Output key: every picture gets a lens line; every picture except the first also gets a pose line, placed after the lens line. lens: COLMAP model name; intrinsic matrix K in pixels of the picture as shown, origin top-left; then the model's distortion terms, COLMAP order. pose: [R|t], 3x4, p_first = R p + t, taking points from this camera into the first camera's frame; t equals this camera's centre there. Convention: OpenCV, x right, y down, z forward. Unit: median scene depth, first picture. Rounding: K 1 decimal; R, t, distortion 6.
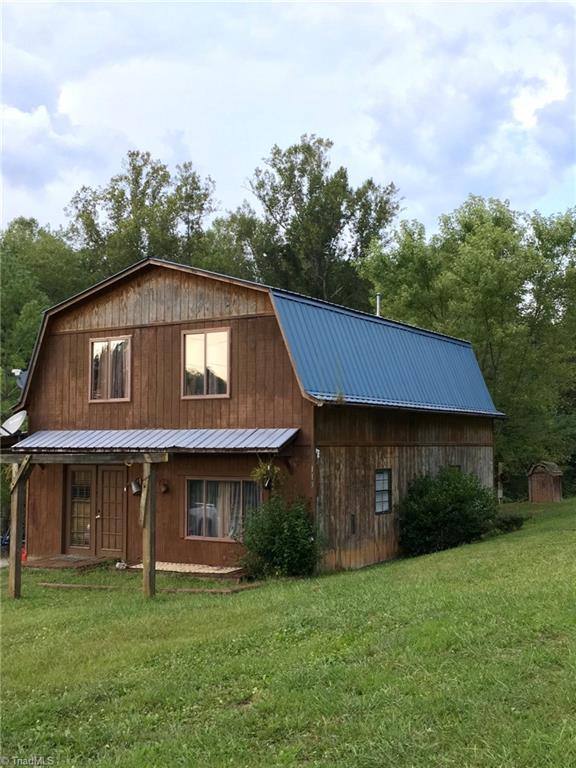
lens RADIAL K [[881.4, 0, 288.3], [0, 881.4, 381.5], [0, 0, 1]] dist [0.029067, 0.000000]
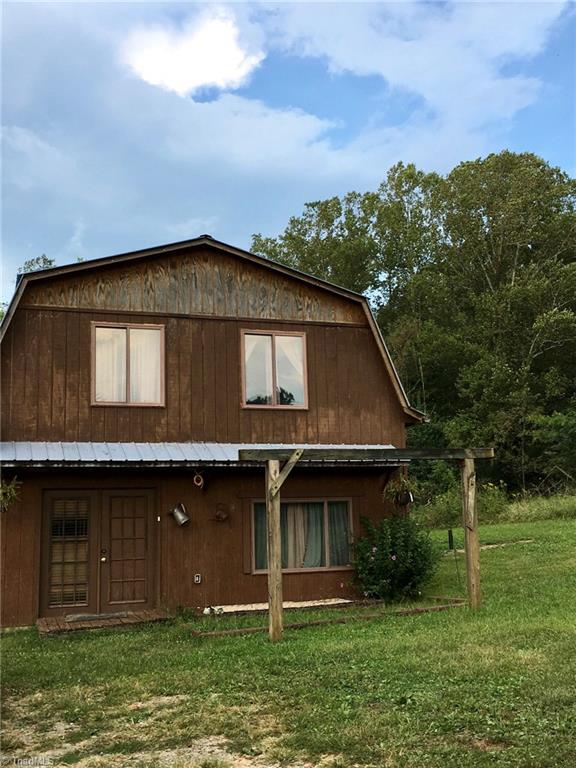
lens RADIAL K [[881.4, 0, 288.8], [0, 881.4, 386.4], [0, 0, 1]] dist [0.029067, 0.000000]
pose [[0.626865, 0.112823, 0.770916, -0.744529], [-0.025799, 0.991923, -0.124188, 0.102861], [-0.778700, 0.057960, 0.624713, 0.431601]]
